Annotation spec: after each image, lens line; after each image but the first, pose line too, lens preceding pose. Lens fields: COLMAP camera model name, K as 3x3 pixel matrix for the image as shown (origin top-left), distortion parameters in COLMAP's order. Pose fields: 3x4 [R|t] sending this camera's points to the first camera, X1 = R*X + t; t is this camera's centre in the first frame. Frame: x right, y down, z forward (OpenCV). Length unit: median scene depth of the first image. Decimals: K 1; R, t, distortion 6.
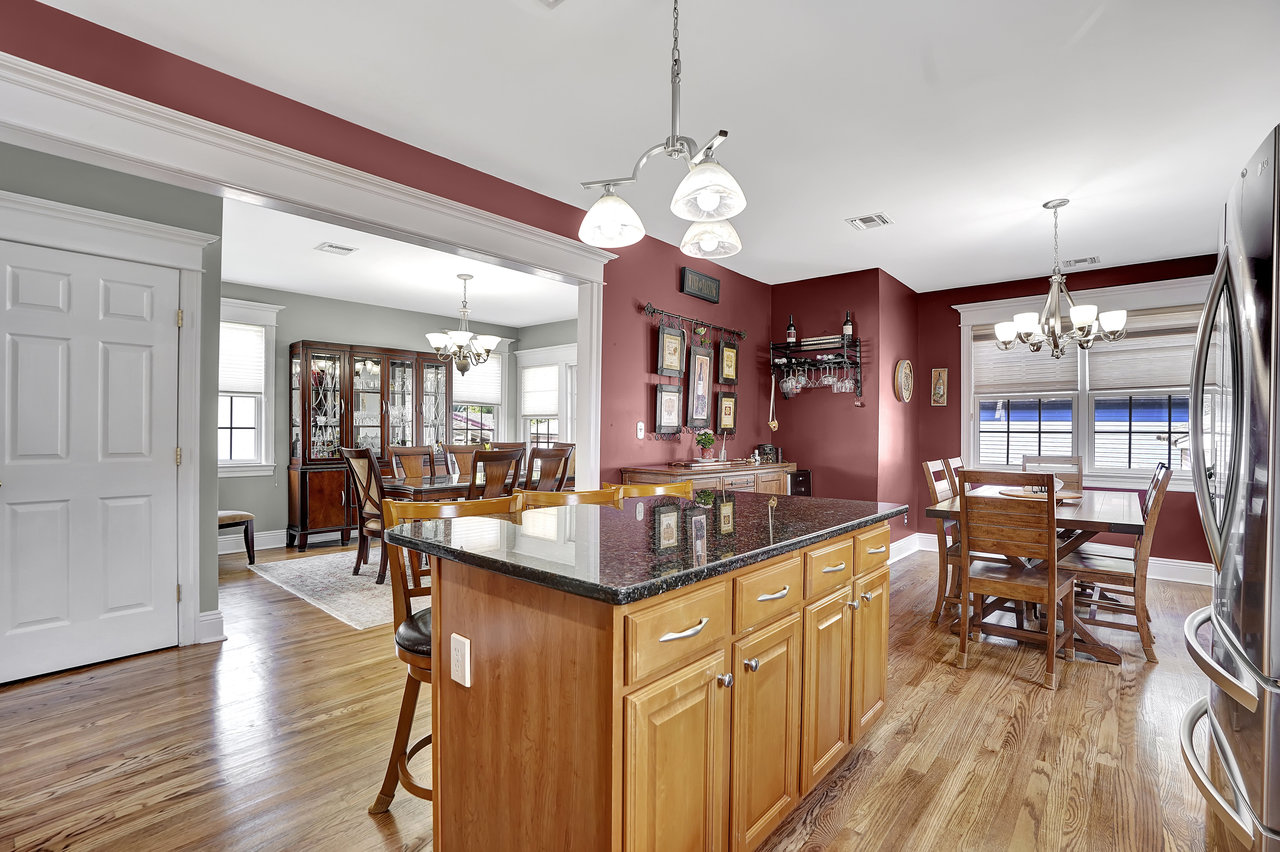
lens RADIAL K [[591.5, 0, 628.3], [0, 591.5, 430.5], [0, 0, 1]] dist [-0.073855, 0.028904]
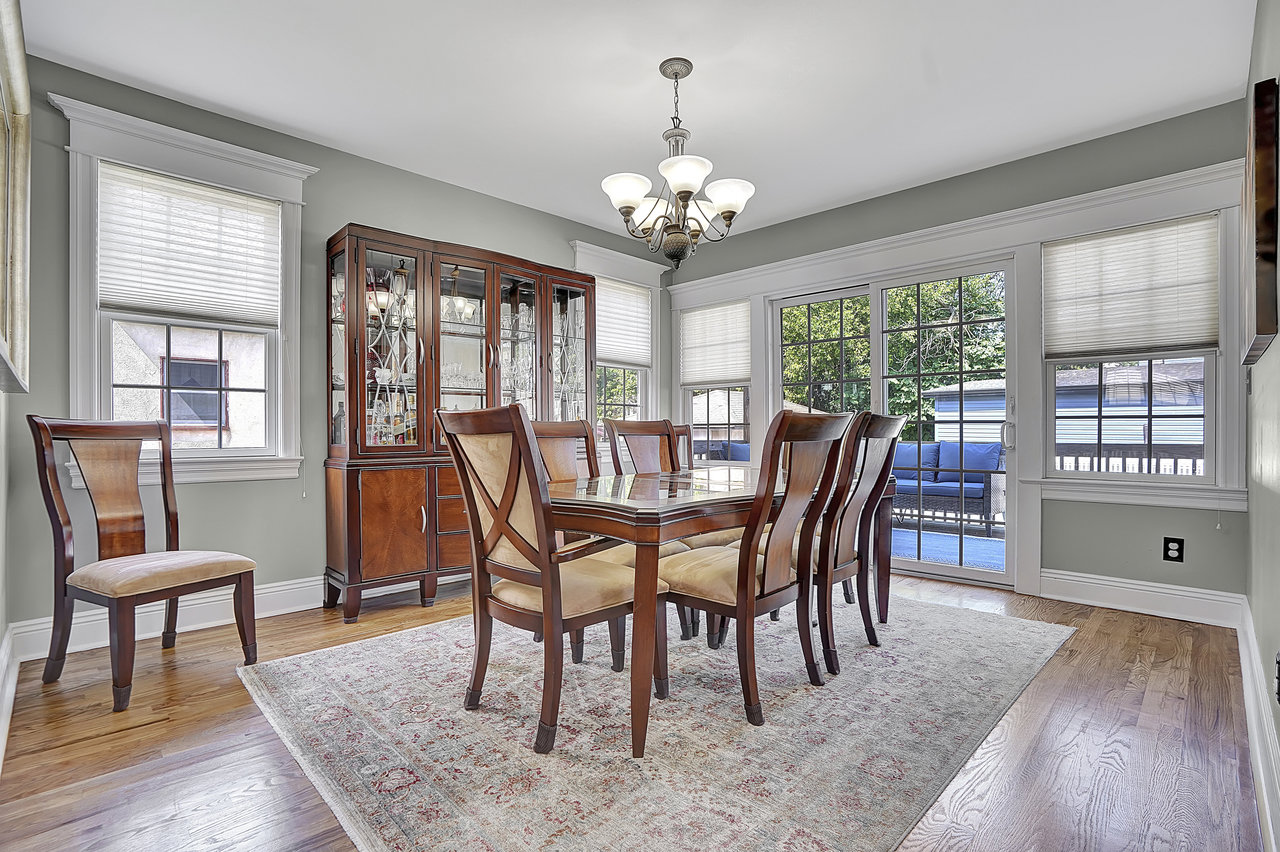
lens RADIAL K [[591.5, 0, 628.3], [0, 591.5, 430.5], [0, 0, 1]] dist [-0.073855, 0.028904]
pose [[0.997323, -0.010324, -0.072393, -0.259201], [0.010259, 0.999947, -0.001278, 0.036099], [0.072402, 0.000532, 0.997375, 0.467666]]
